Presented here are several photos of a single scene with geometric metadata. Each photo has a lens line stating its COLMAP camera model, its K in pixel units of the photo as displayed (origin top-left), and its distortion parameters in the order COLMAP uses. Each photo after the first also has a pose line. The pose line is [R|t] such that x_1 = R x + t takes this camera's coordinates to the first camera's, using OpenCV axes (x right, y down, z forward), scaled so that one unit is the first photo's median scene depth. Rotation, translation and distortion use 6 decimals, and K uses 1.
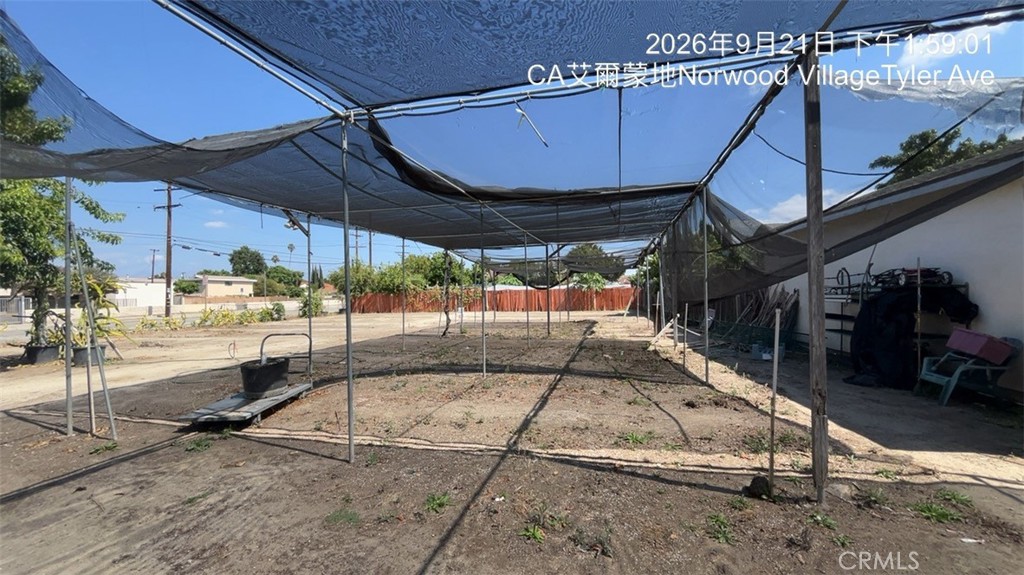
lens RADIAL K [[404.7, 0, 513.8], [0, 404.7, 290.4], [0, 0, 1]] dist [-0.001767, -0.000099]
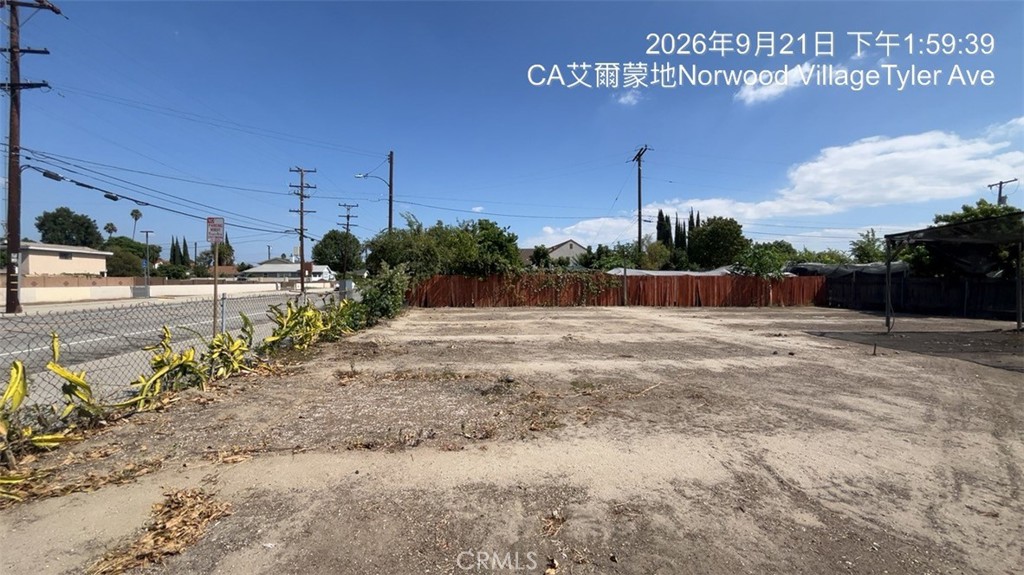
lens RADIAL K [[404.7, 0, 513.8], [0, 404.7, 290.4], [0, 0, 1]] dist [-0.001767, -0.000099]
pose [[0.961675, 0.016982, 0.273667, -0.402046], [-0.024634, 0.999395, 0.024548, 0.012259], [-0.273084, -0.030349, 0.961511, 0.360063]]
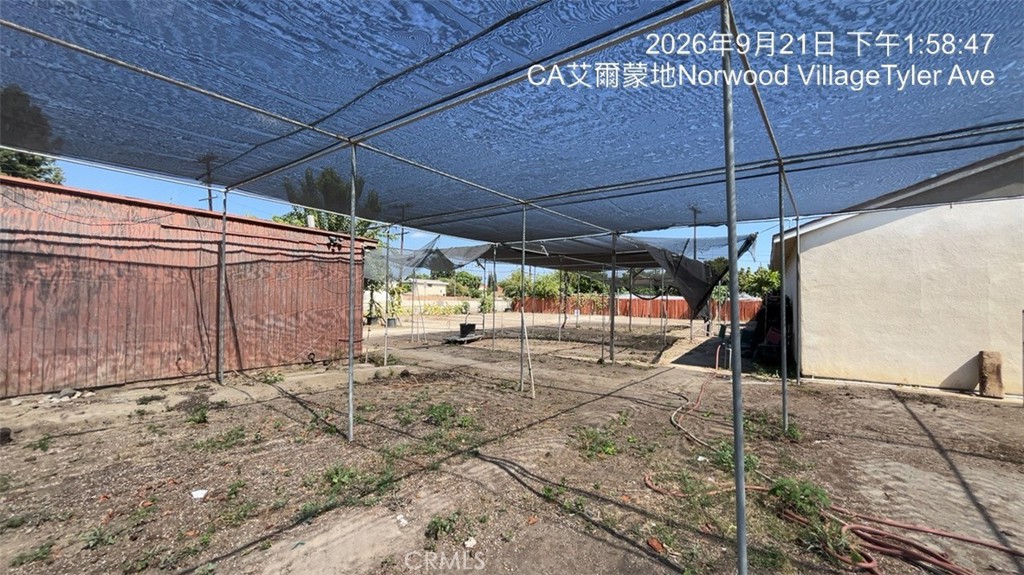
lens RADIAL K [[404.7, 0, 513.8], [0, 404.7, 290.4], [0, 0, 1]] dist [-0.001767, -0.000099]
pose [[0.920741, 0.029577, -0.389053, 0.102798], [-0.034880, 0.999370, -0.006573, -0.004809], [0.388613, 0.019622, 0.921192, -0.199346]]
